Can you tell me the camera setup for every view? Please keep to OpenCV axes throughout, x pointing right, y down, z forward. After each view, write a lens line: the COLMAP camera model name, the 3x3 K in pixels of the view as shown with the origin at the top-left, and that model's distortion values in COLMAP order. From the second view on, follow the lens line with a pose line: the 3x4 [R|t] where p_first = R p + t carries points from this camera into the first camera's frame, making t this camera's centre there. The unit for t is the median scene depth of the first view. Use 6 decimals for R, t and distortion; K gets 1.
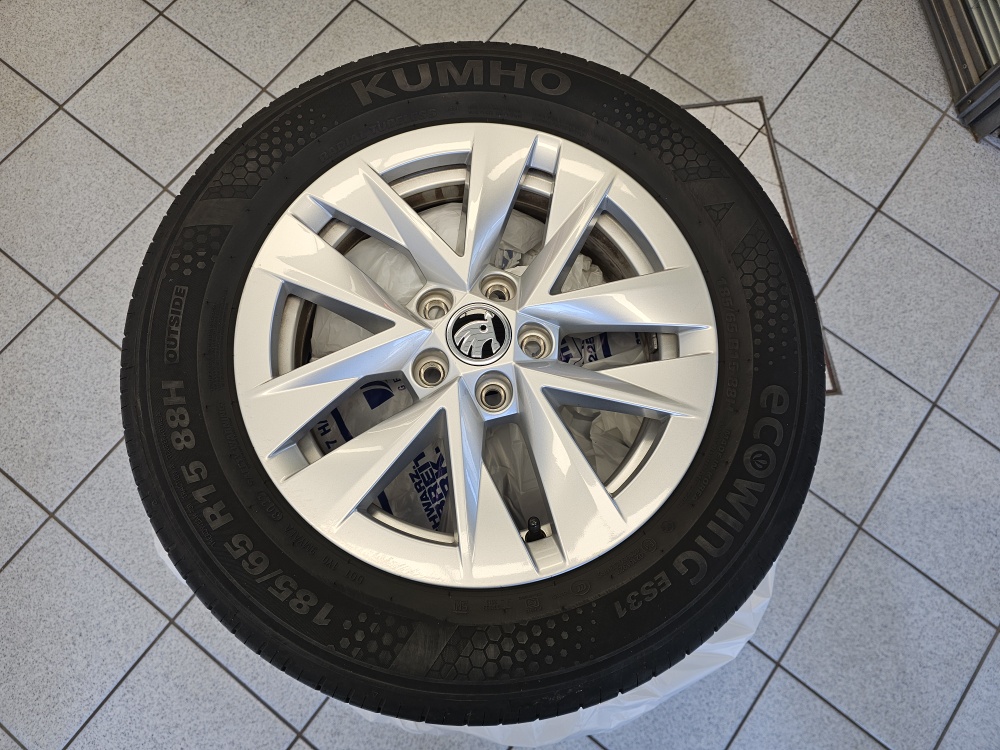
lens RADIAL K [[766.3, 0, 474.7], [0, 766.3, 372.8], [0, 0, 1]] dist [0.053751, -0.063412]
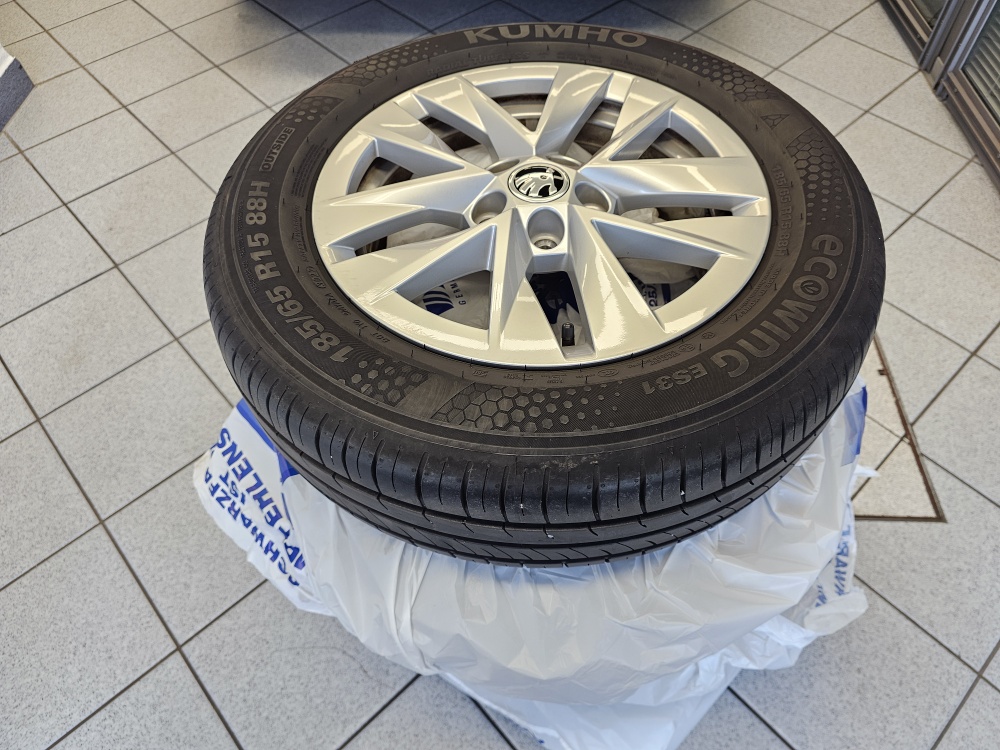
lens RADIAL K [[766.3, 0, 474.7], [0, 766.3, 372.8], [0, 0, 1]] dist [0.053751, -0.063412]
pose [[0.981556, 0.112046, -0.154899, 0.060754], [-0.165367, 0.904177, -0.393851, 0.335550], [0.095926, 0.412202, 0.906029, 0.065847]]
